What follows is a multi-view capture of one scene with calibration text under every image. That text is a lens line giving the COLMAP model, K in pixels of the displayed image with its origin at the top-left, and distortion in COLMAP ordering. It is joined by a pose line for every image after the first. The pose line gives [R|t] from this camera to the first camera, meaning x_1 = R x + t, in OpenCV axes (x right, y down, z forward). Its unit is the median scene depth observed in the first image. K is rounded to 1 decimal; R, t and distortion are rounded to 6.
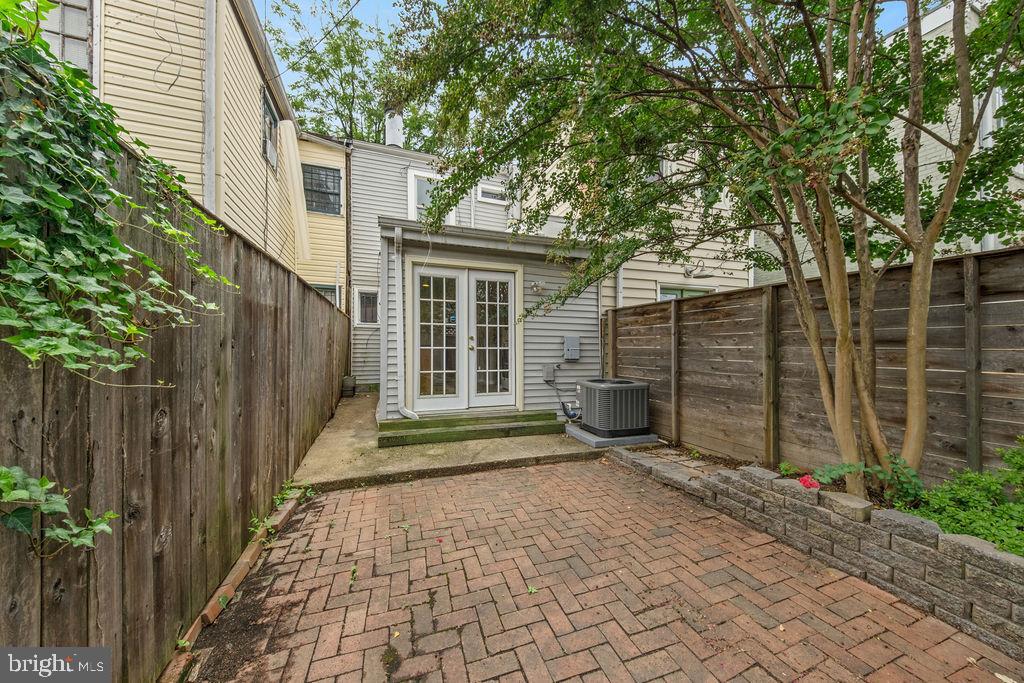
lens RADIAL K [[346.5, 0, 512.0], [0, 346.5, 341.5], [0, 0, 1]] dist [0.000663, -0.000205]
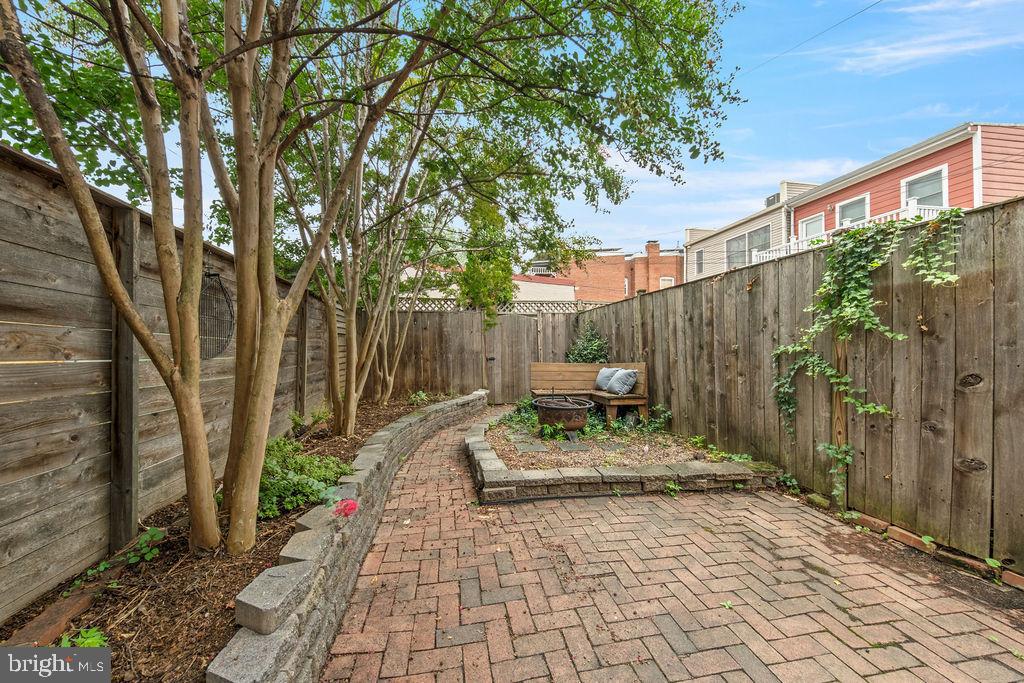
lens RADIAL K [[346.5, 0, 512.0], [0, 346.5, 341.5], [0, 0, 1]] dist [0.000663, -0.000205]
pose [[-0.986025, 0.001471, 0.166592, 0.208967], [-0.005182, 0.999206, -0.039495, 0.042795], [-0.166518, -0.039806, -0.985235, 0.926794]]
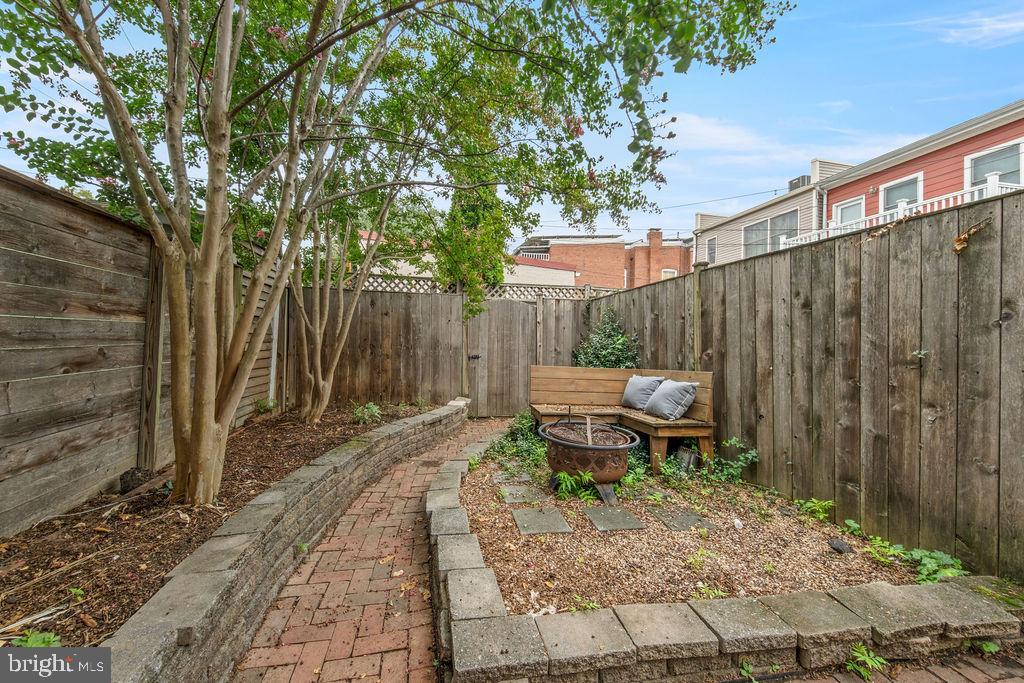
lens RADIAL K [[373.1, 0, 509.2], [0, 373.1, 340.6], [0, 0, 1]] dist [0.000090, -0.000346]
pose [[-0.990656, -0.026859, 0.133714, 0.297175], [-0.030644, 0.999184, -0.026330, 0.031057], [-0.132898, -0.030181, -0.990670, 0.558098]]
